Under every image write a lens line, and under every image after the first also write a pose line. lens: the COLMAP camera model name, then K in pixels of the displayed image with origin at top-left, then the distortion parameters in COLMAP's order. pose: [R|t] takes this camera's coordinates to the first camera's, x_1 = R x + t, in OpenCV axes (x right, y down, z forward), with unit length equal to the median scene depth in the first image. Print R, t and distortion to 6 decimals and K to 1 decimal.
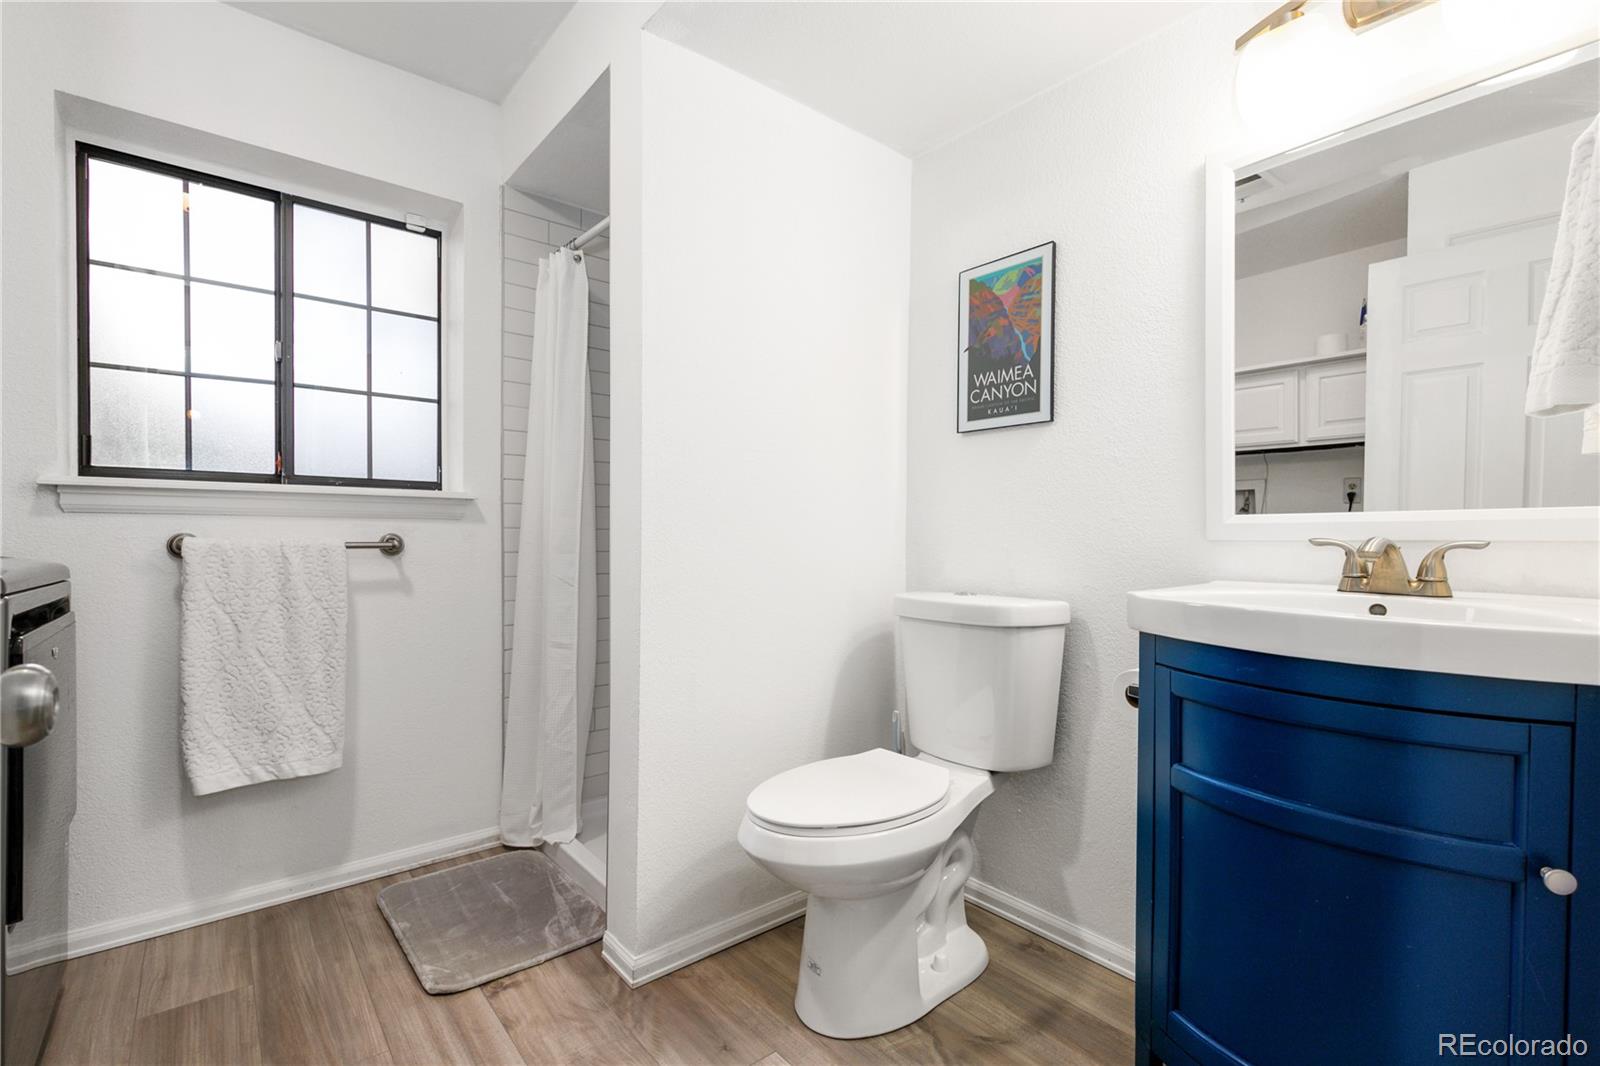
lens RADIAL K [[730.5, 0, 801.4], [0, 730.5, 541.3], [0, 0, 1]] dist [-0.000709, -0.000108]
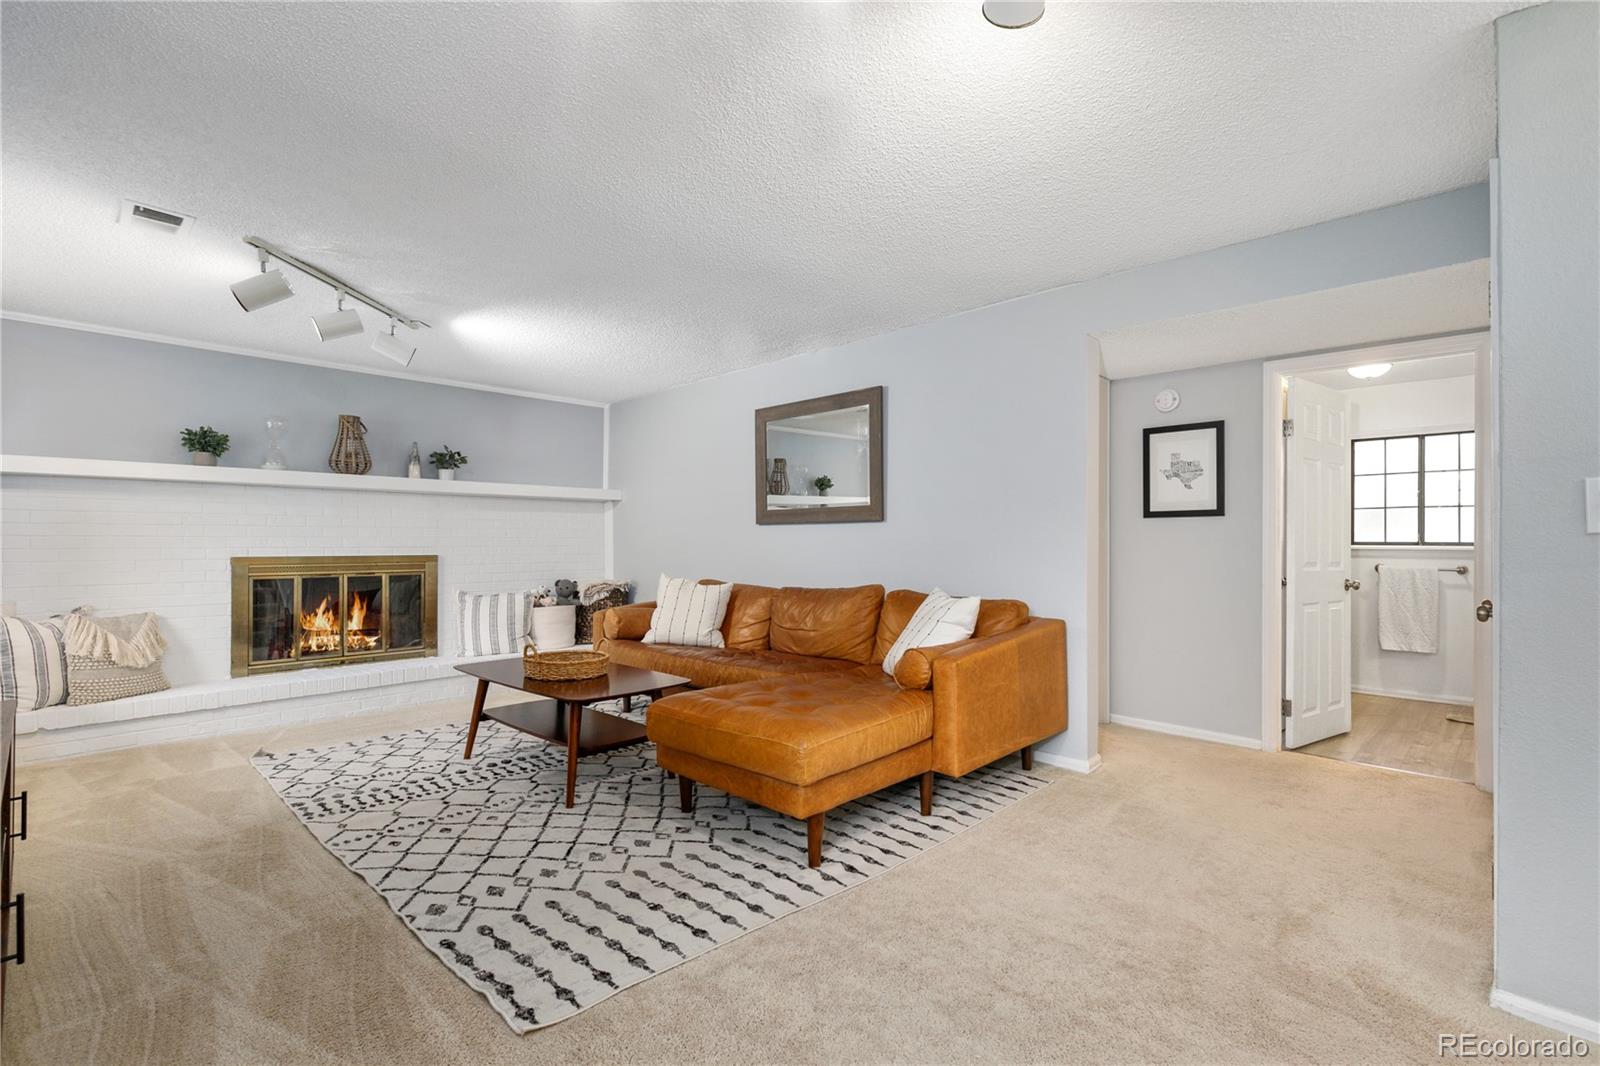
lens RADIAL K [[730.5, 0, 801.4], [0, 730.5, 541.3], [0, 0, 1]] dist [-0.000709, -0.000108]
pose [[0.112102, -0.014703, -0.993588, 1.730076], [-0.021801, 0.999613, -0.017252, -0.000874], [0.993458, 0.023595, 0.111738, -1.574667]]
